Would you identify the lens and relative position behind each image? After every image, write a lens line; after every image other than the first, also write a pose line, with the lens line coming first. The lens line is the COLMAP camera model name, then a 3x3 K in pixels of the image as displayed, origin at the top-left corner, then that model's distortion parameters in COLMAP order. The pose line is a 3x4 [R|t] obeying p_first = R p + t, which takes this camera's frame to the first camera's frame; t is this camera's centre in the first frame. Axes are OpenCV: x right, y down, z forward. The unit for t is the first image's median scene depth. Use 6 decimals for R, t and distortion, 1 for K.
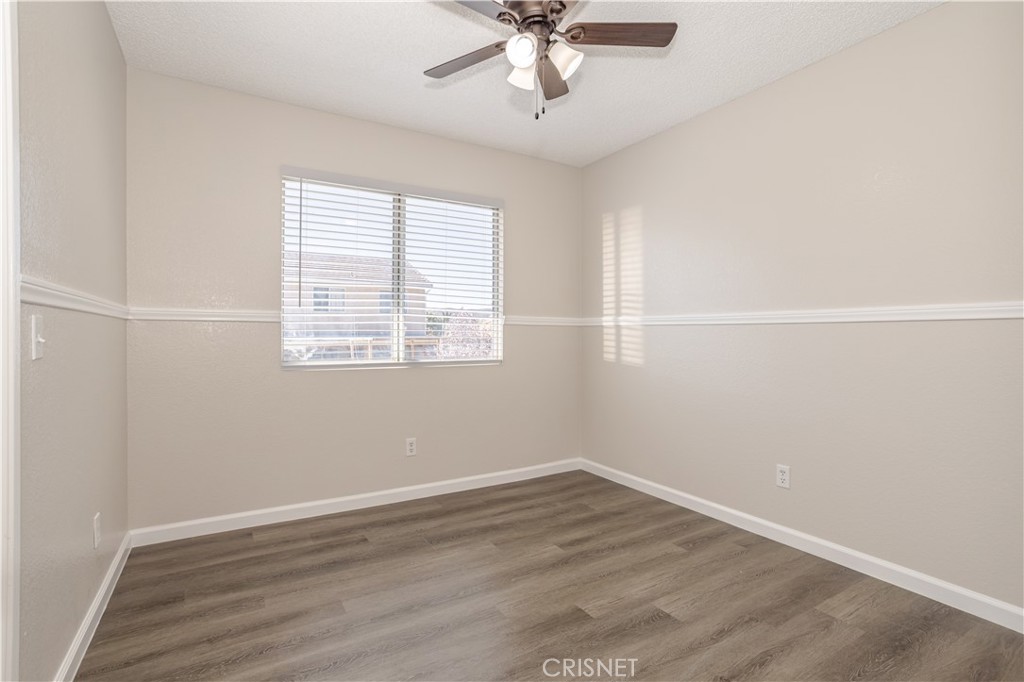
lens RADIAL K [[487.3, 0, 515.5], [0, 487.3, 335.6], [0, 0, 1]] dist [-0.029424, 0.013902]
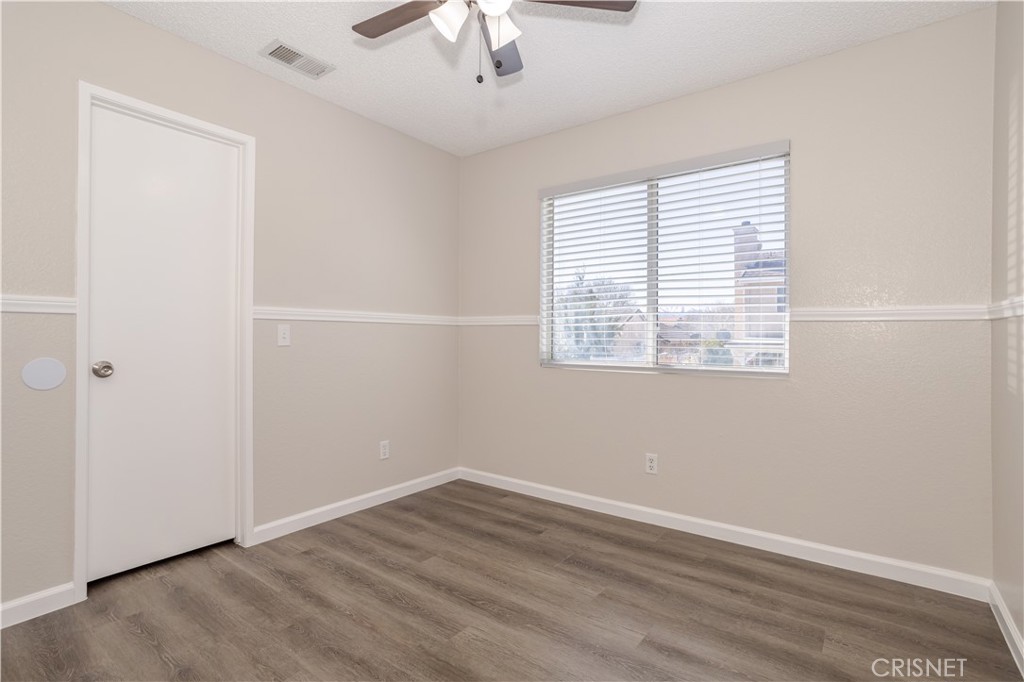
lens RADIAL K [[487.3, 0, 506.3], [0, 487.3, 336.3], [0, 0, 1]] dist [-0.029424, 0.013902]
pose [[0.374117, -0.004737, -0.927369, 0.579287], [-0.005534, 0.999958, -0.007340, 0.007901], [0.927365, 0.007878, 0.374075, 0.494239]]
